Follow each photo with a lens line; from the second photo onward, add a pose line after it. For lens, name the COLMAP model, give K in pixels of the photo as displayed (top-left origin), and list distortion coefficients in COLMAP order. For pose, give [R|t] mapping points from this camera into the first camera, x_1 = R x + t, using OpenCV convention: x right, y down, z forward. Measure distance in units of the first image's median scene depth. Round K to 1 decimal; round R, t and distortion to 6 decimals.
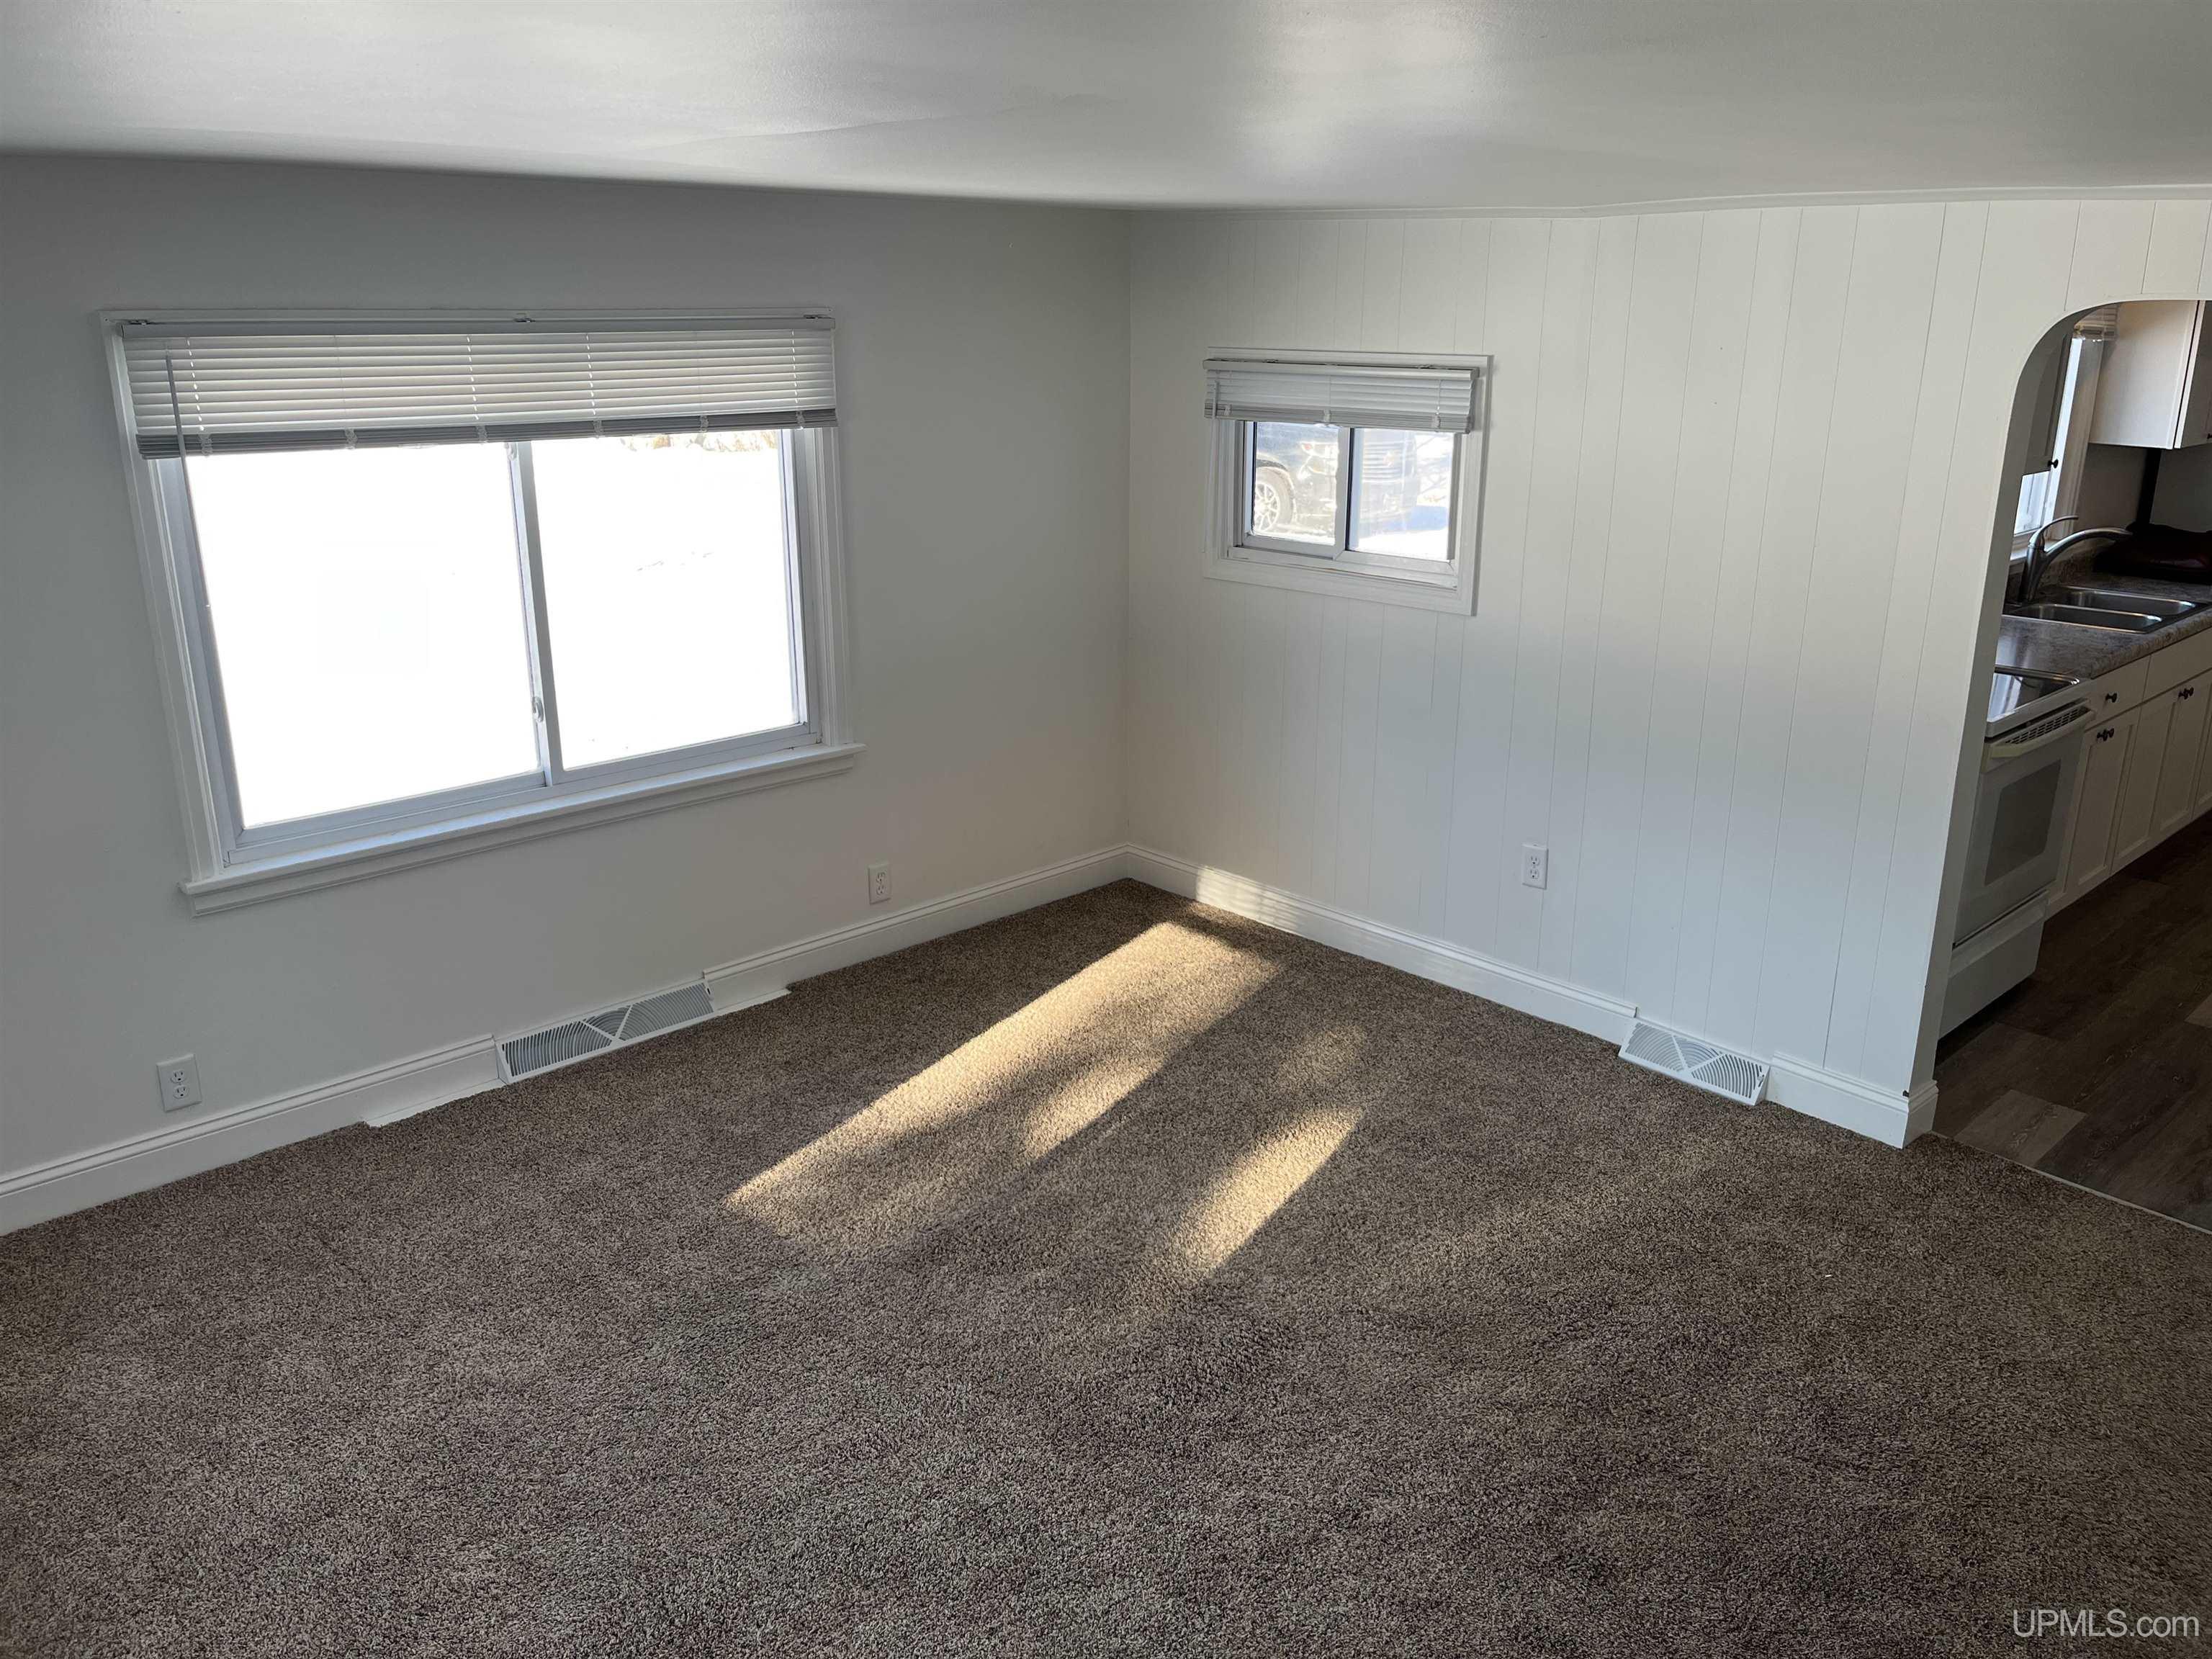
lens RADIAL K [[1682.5, 0, 1094.8], [0, 1682.5, 824.7], [0, 0, 1]] dist [-0.000593, -0.021643]
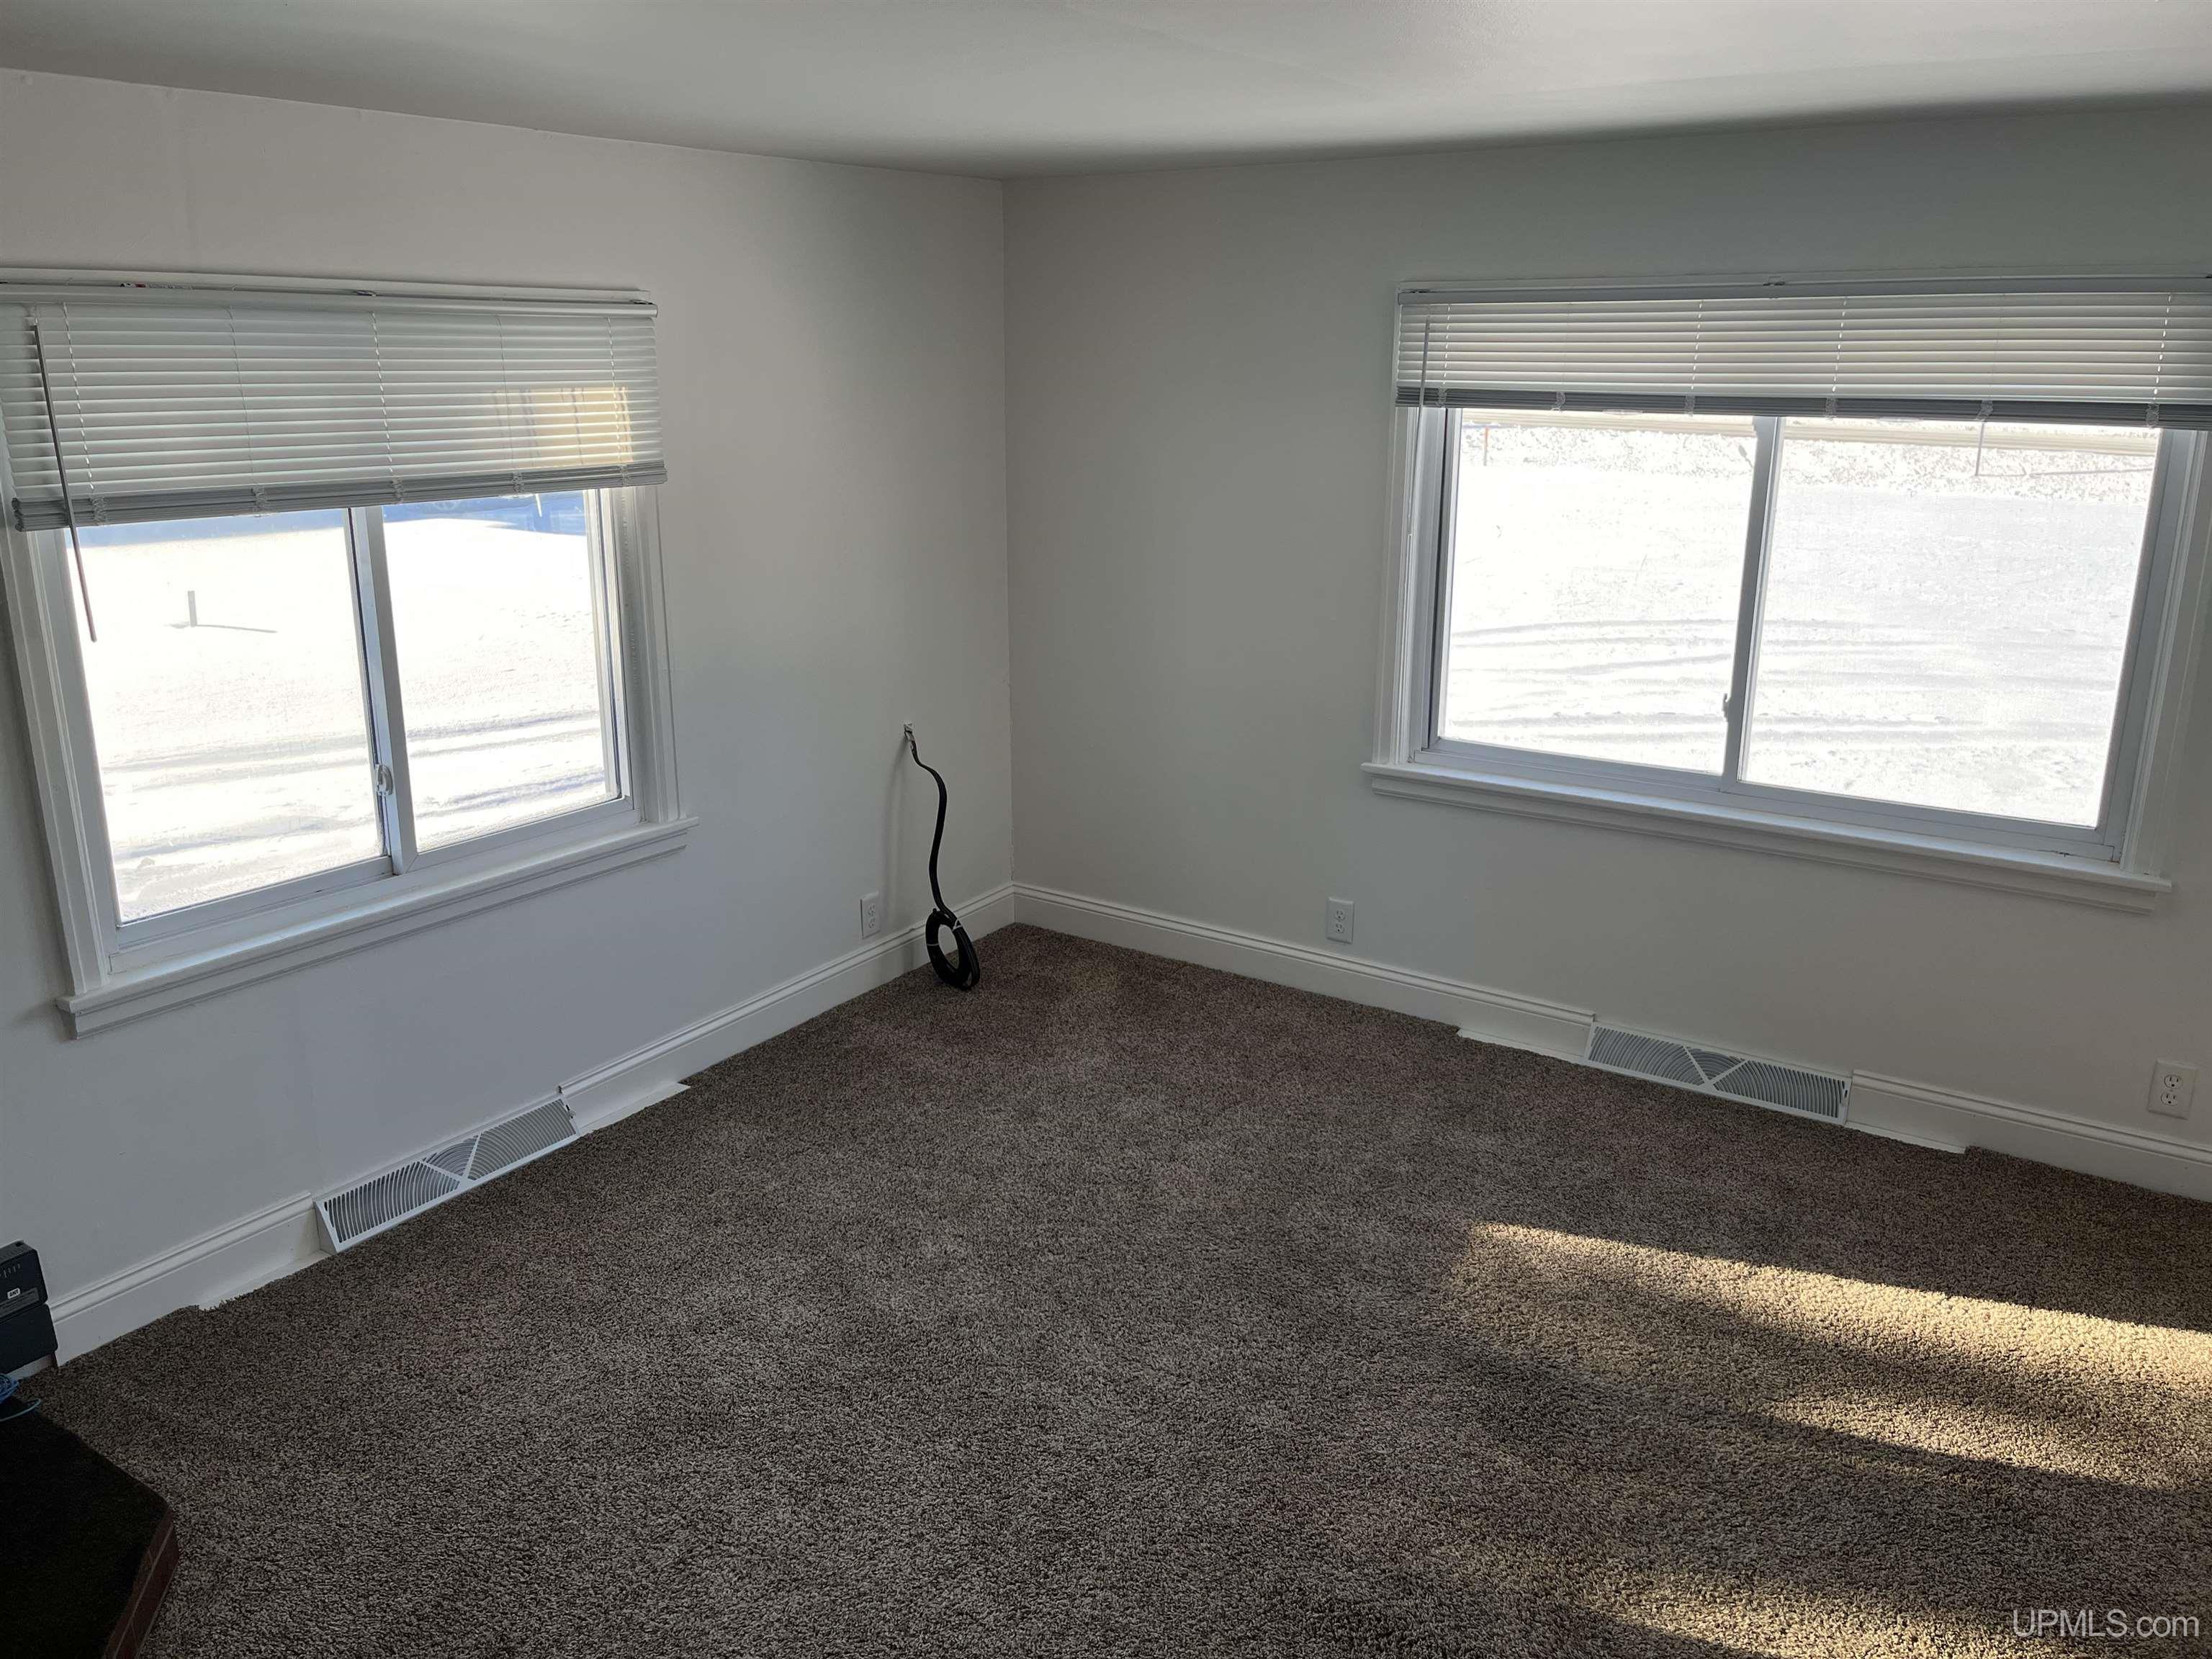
lens RADIAL K [[1682.5, 0, 1092.1], [0, 1682.5, 835.0], [0, 0, 1]] dist [-0.000593, -0.021643]
pose [[0.183418, 0.273479, -0.944228, 0.528672], [-0.281405, 0.934934, 0.216124, -0.111388], [0.941897, 0.226069, 0.248442, 0.484219]]
